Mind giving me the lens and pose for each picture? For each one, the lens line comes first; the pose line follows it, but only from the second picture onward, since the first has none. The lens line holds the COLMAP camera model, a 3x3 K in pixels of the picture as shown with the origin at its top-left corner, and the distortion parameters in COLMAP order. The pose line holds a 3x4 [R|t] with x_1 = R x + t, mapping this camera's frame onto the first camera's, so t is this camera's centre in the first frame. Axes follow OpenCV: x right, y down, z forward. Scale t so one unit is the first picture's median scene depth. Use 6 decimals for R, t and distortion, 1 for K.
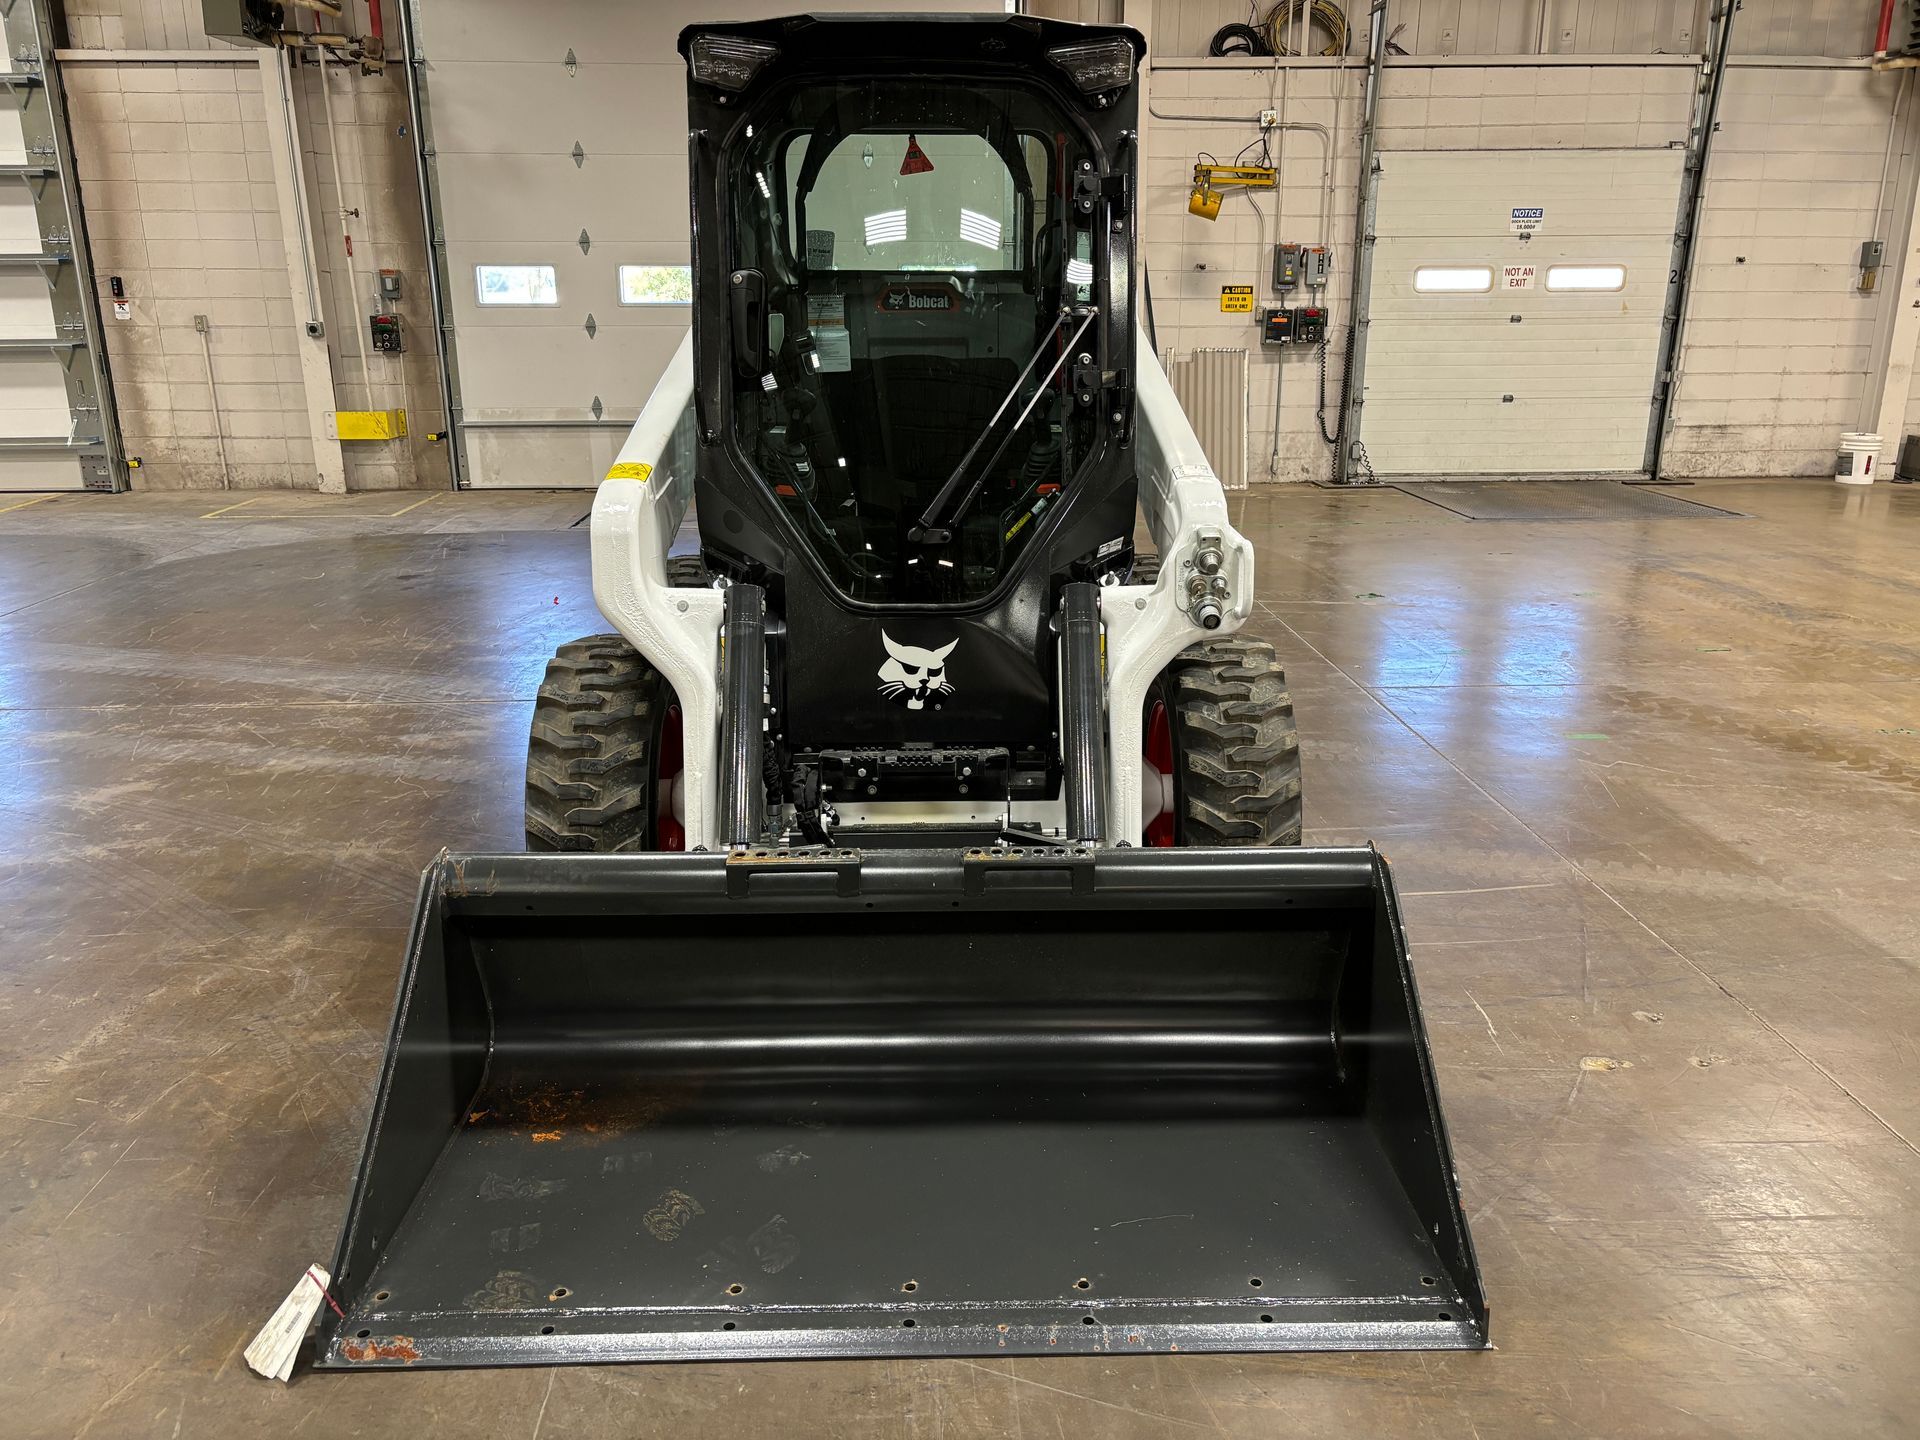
lens RADIAL K [[1448.2, 0, 940.1], [0, 1448.2, 719.0], [0, 0, 1]] dist [0.027241, -0.001501]
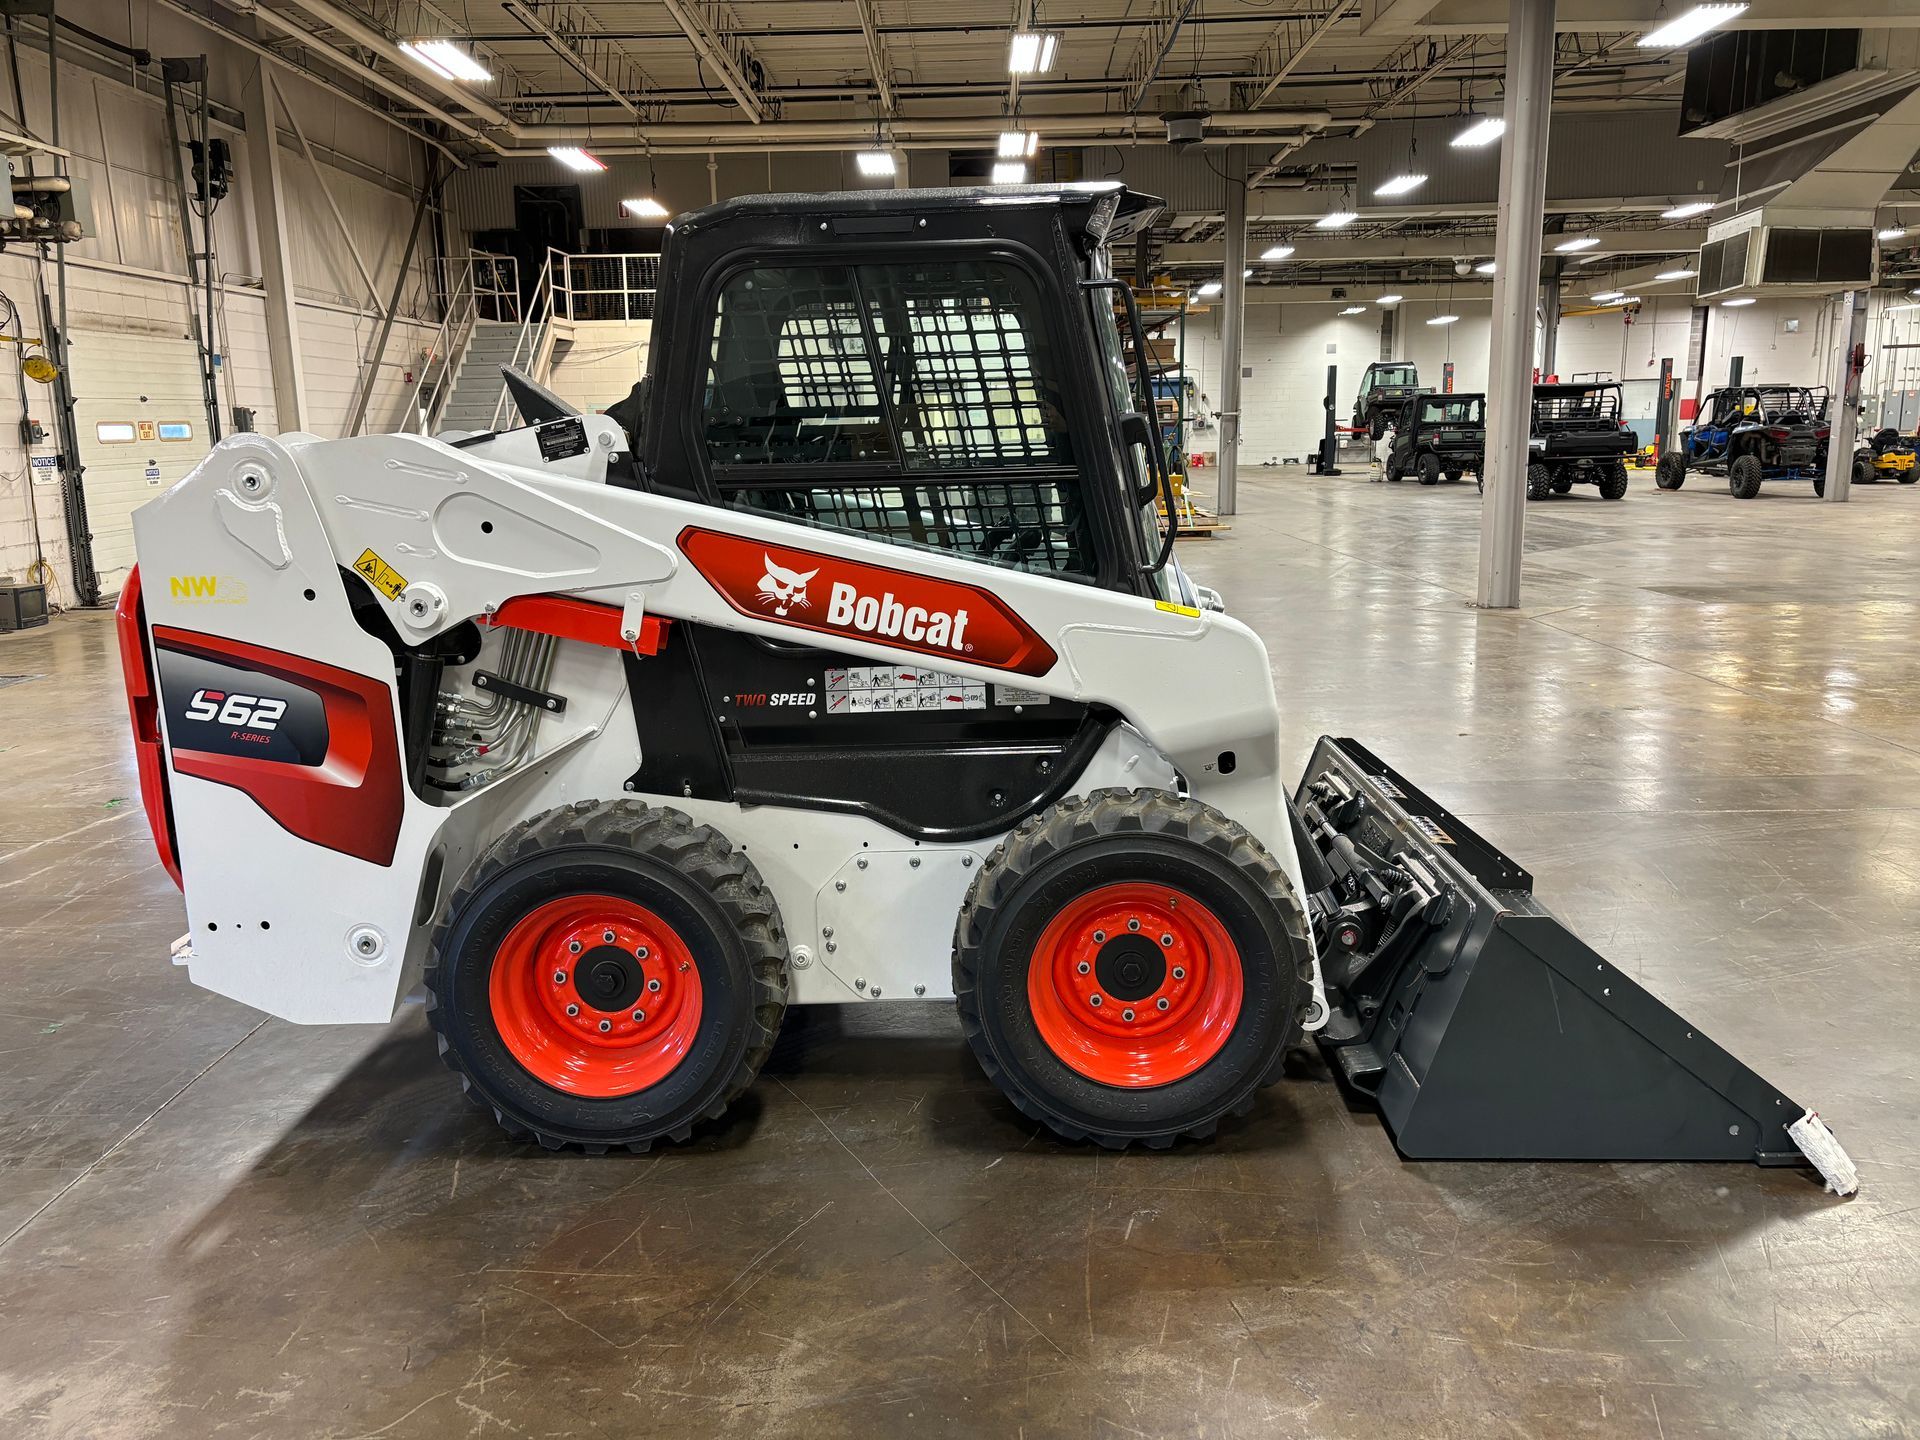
lens RADIAL K [[1443.7, 0, 972.9], [0, 1443.7, 718.7], [0, 0, 1]] dist [0.077565, -0.081097]
pose [[0.033847, -0.198568, 0.979502, -0.956998], [0.300297, 0.936797, 0.179534, -0.251315], [-0.953245, 0.288065, 0.091337, 0.835916]]
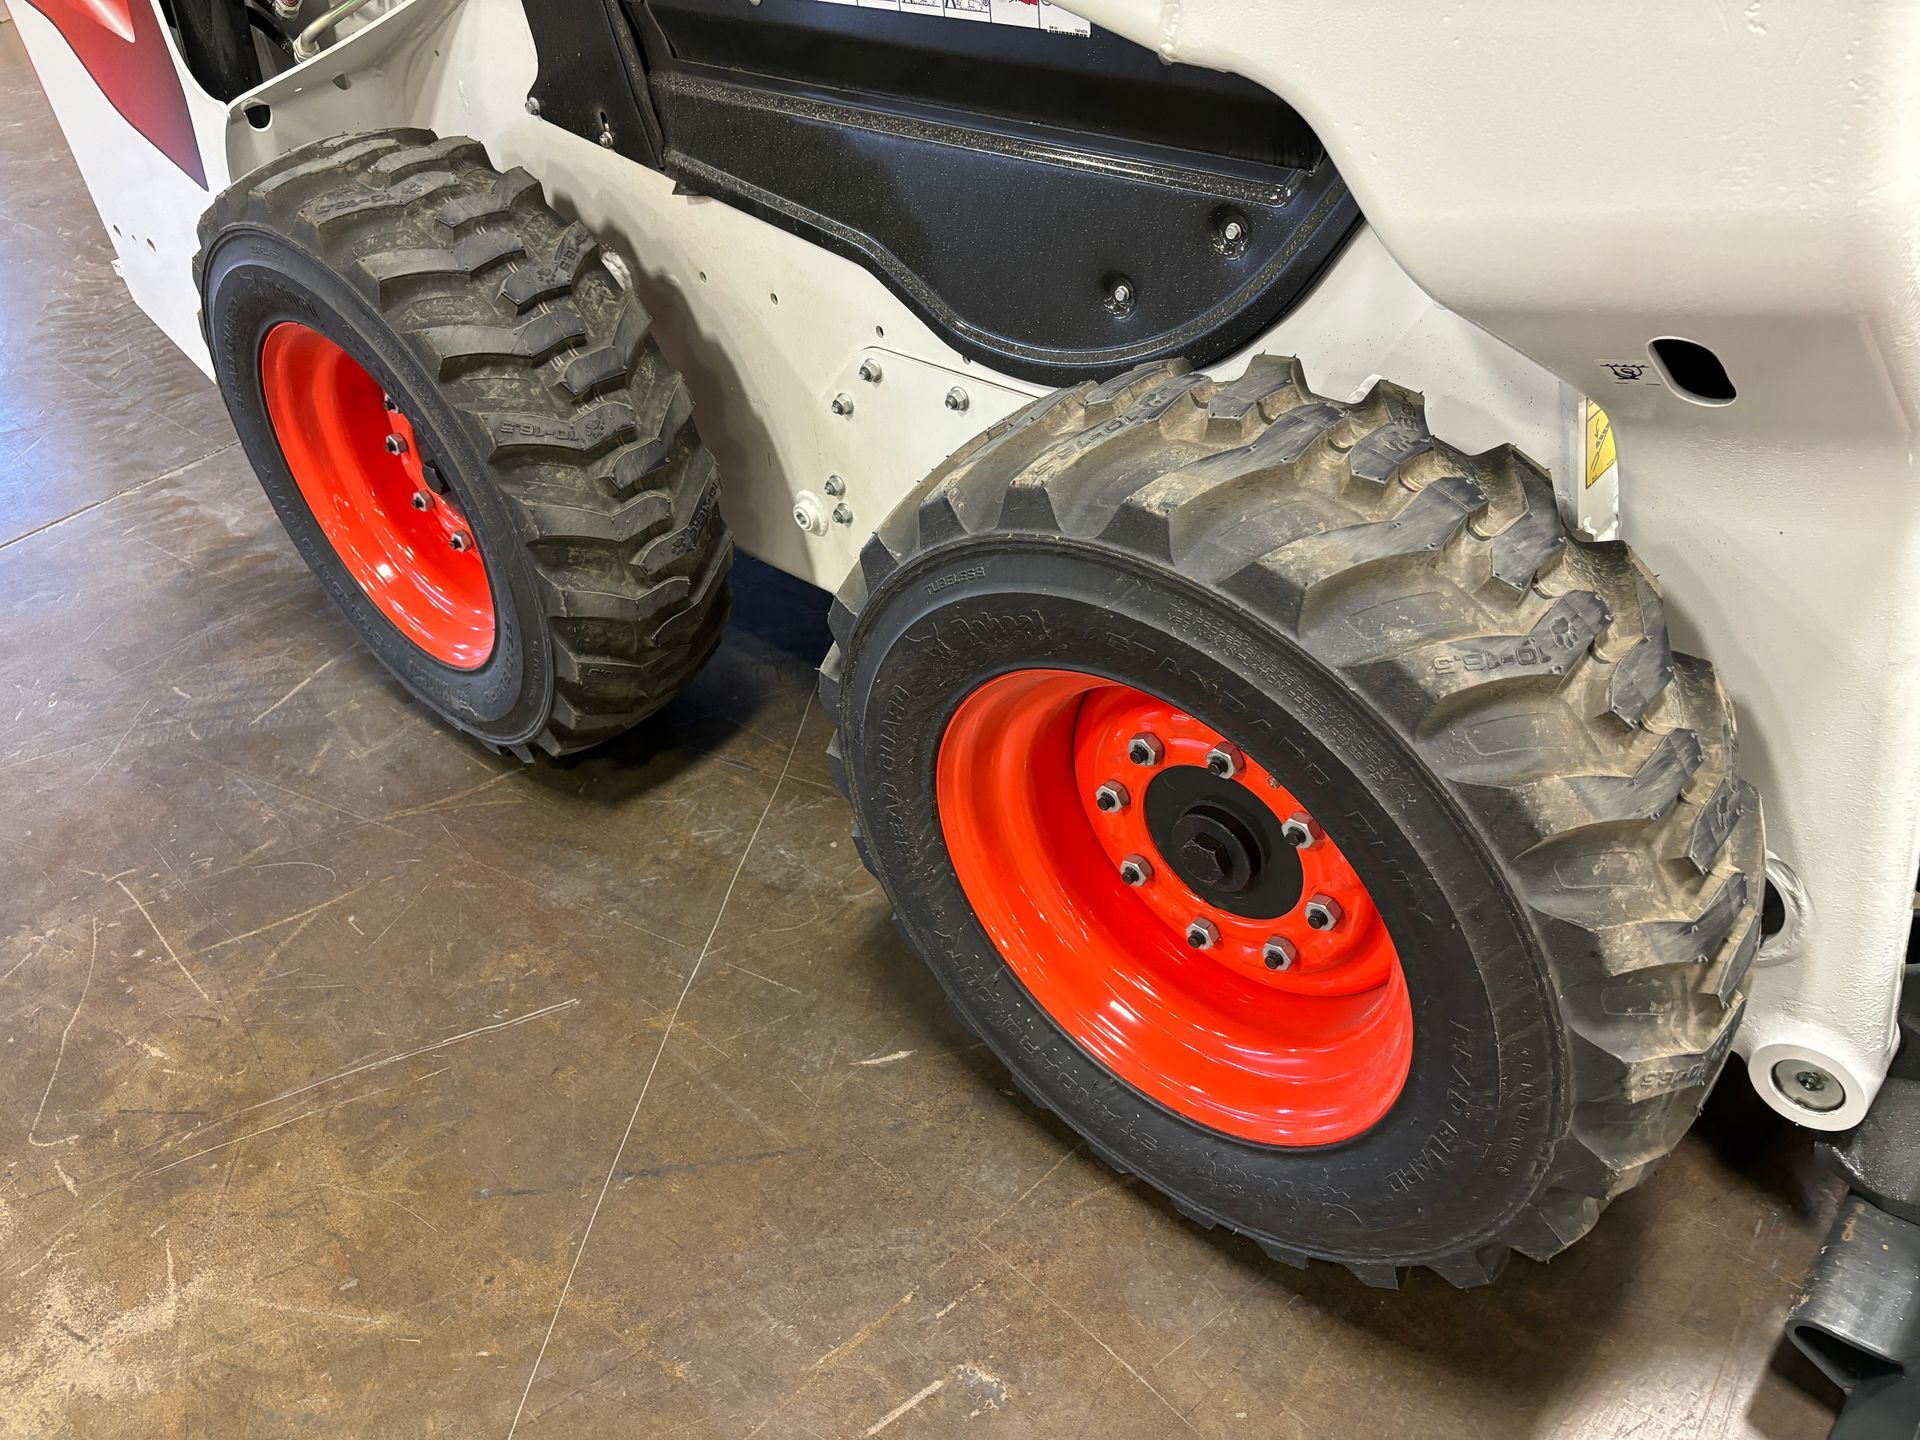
lens RADIAL K [[1442.4, 0, 970.4], [0, 1442.4, 717.1], [0, 0, 1]] dist [0.046099, -0.051015]
pose [[0.658705, -0.506459, 0.556424, -0.385371], [0.273709, 0.850158, 0.449794, -0.126210], [-0.700851, -0.143983, 0.698625, 0.692376]]
